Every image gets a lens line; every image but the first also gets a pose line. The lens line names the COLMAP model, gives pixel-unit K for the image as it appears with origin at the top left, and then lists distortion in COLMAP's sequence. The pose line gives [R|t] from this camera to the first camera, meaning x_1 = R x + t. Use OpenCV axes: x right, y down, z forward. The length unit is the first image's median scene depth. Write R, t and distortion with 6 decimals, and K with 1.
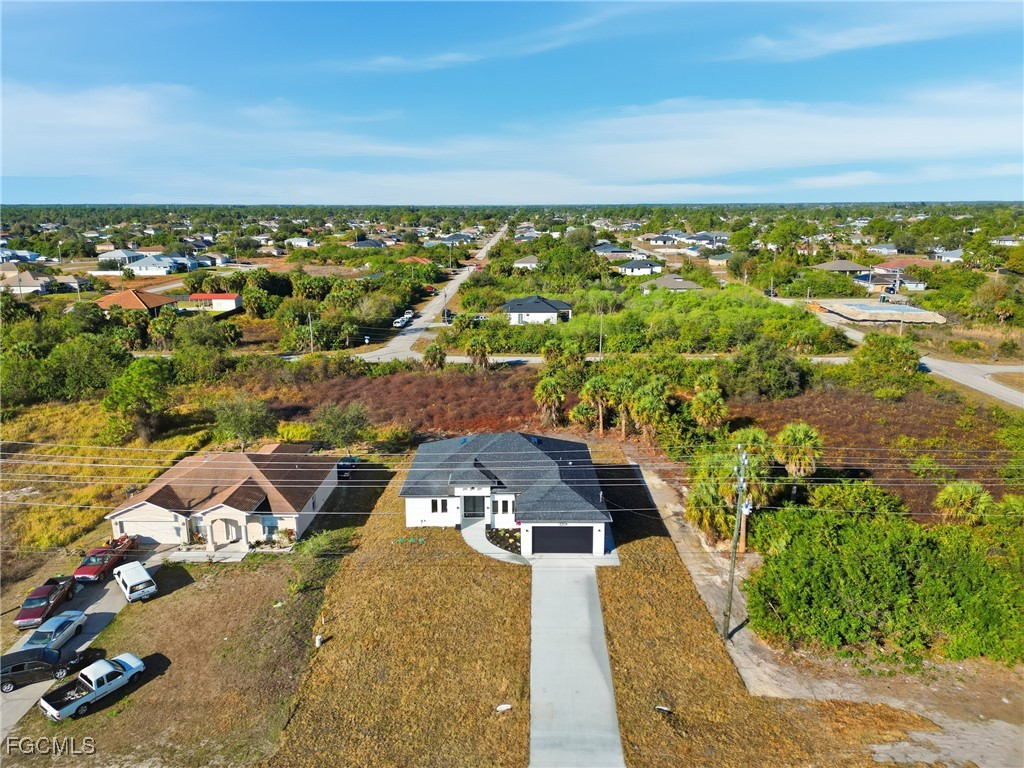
lens RADIAL K [[724.3, 0, 512.0], [0, 724.3, 384.0], [0, 0, 1]] dist [0.071353, -0.061622]
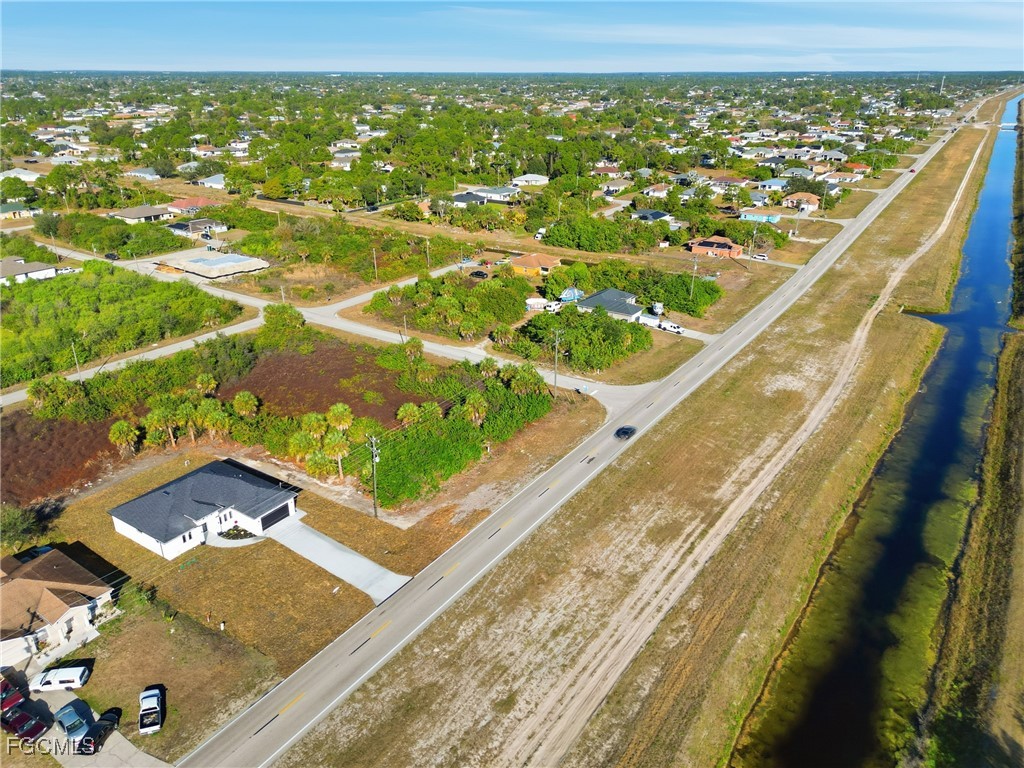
lens RADIAL K [[703.9, 0, 512.0], [0, 703.9, 384.0], [0, 0, 1]] dist [0.061528, -0.064944]
pose [[0.554280, -0.332476, 0.763042, -0.786145], [0.204089, 0.943057, 0.262661, -0.410360], [-0.806921, 0.010141, 0.590573, -0.480110]]
